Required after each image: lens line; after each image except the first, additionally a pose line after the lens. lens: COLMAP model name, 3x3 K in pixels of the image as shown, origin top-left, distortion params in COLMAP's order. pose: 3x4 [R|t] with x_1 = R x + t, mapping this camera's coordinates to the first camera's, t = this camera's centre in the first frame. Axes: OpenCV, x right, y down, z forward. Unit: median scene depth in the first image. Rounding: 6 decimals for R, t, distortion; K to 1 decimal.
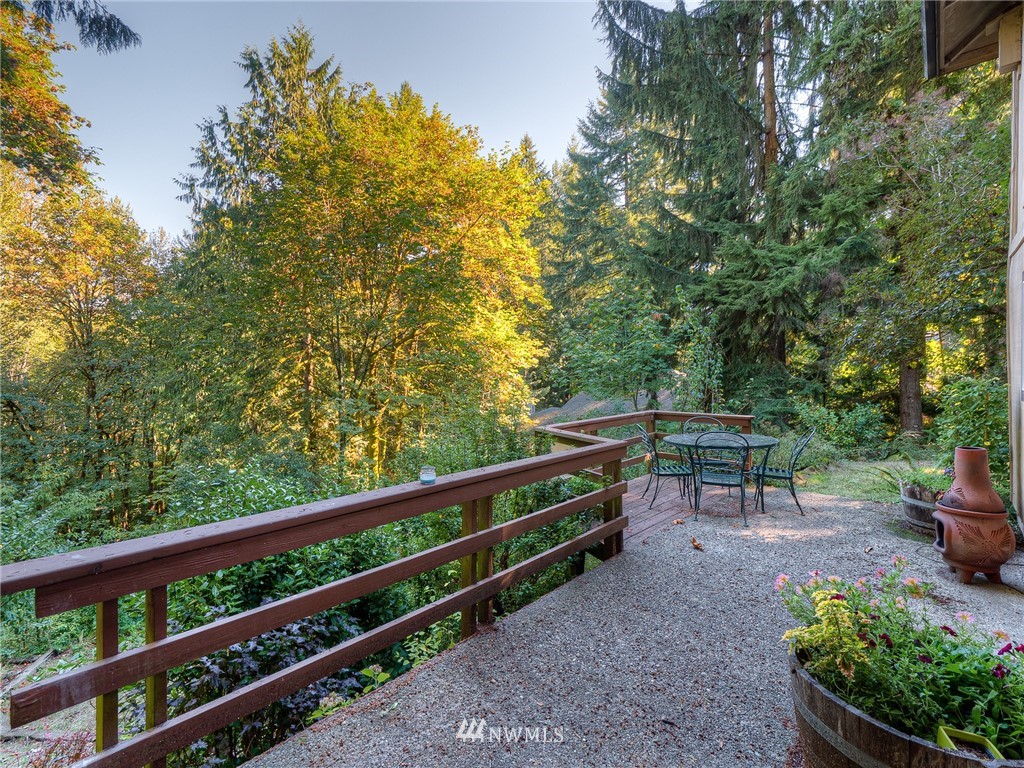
lens RADIAL K [[497.7, 0, 512.0], [0, 497.7, 384.0], [0, 0, 1]] dist [-0.002101, -0.000233]
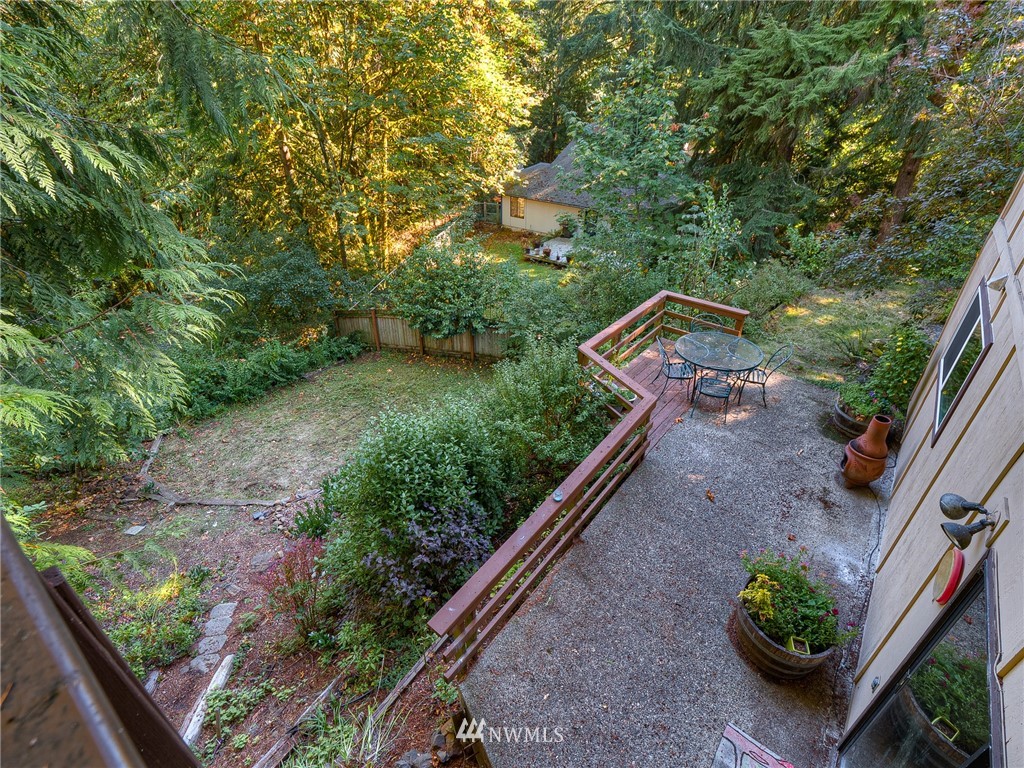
lens RADIAL K [[497.7, 0, 512.0], [0, 497.7, 384.0], [0, 0, 1]] dist [-0.002101, -0.000233]
pose [[0.998509, -0.027418, 0.047205, -0.051391], [-0.000888, 0.856449, 0.516232, -0.133918], [-0.054583, -0.515504, 0.855147, -0.034871]]
